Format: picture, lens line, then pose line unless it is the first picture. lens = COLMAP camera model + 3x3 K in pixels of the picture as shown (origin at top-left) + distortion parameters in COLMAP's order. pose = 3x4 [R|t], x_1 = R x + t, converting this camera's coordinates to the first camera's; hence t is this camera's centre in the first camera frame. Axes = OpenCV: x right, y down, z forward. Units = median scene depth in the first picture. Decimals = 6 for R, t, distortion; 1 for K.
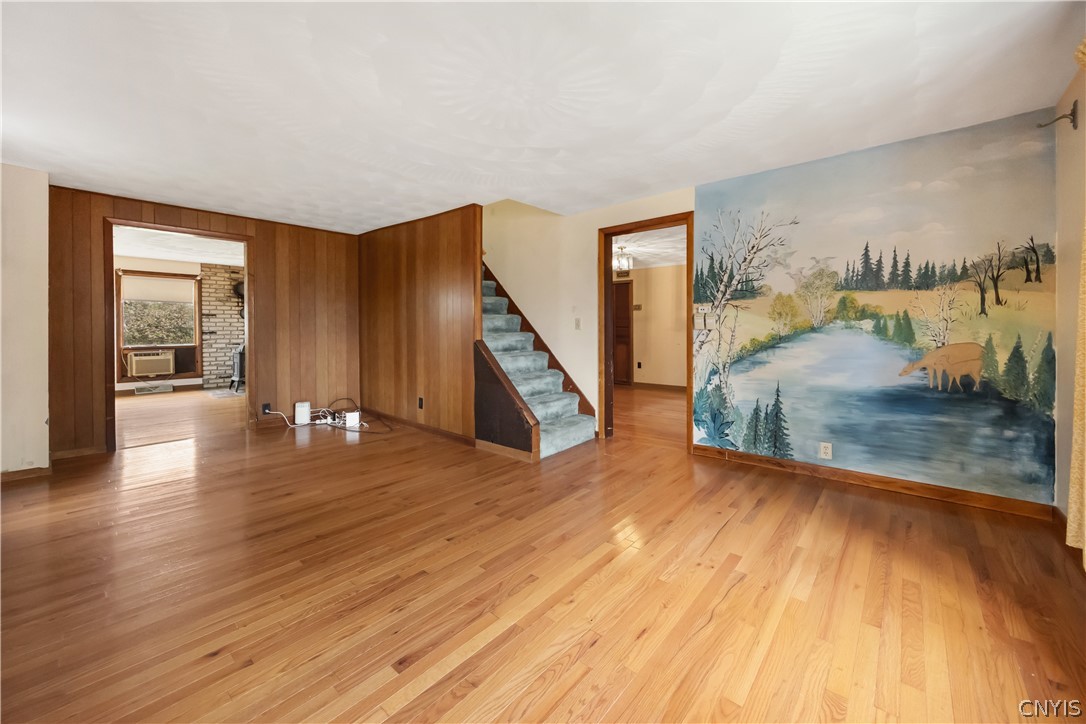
lens RADIAL K [[421.9, 0, 555.4], [0, 421.9, 329.0], [0, 0, 1]] dist [-0.002426, 0.001163]
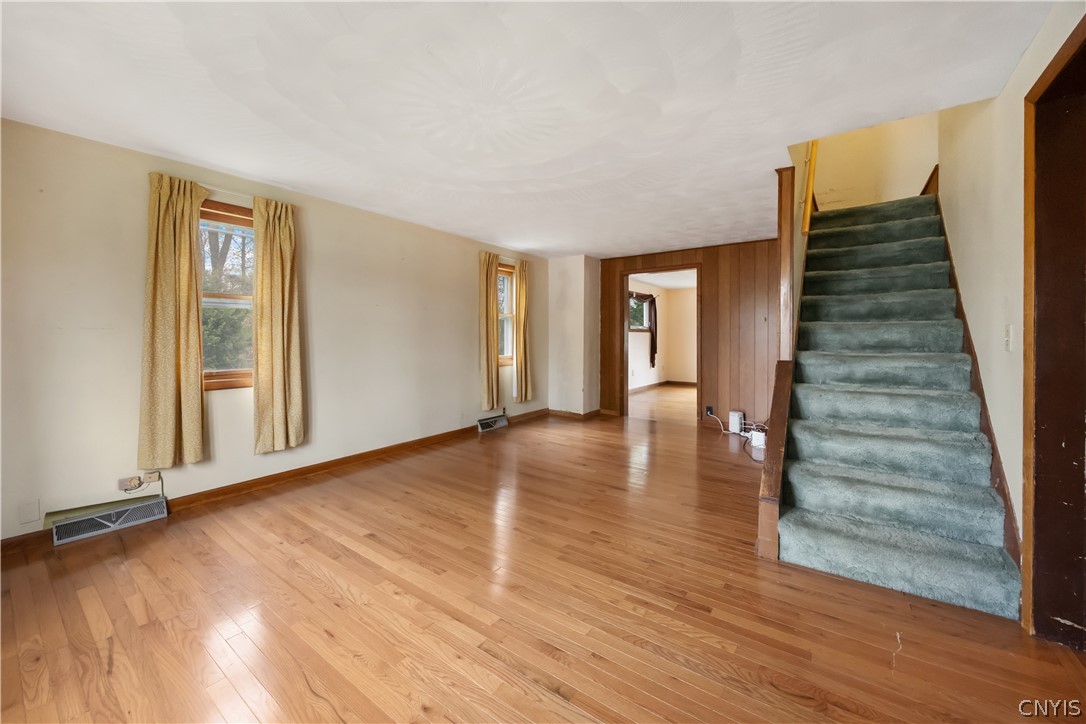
lens RADIAL K [[421.9, 0, 546.6], [0, 421.9, 338.2], [0, 0, 1]] dist [-0.002426, 0.001163]
pose [[0.065509, 0.004339, -0.997843, 0.666325], [-0.006268, 0.999973, 0.003937, -0.015002], [0.997832, 0.005997, 0.065534, 0.755979]]
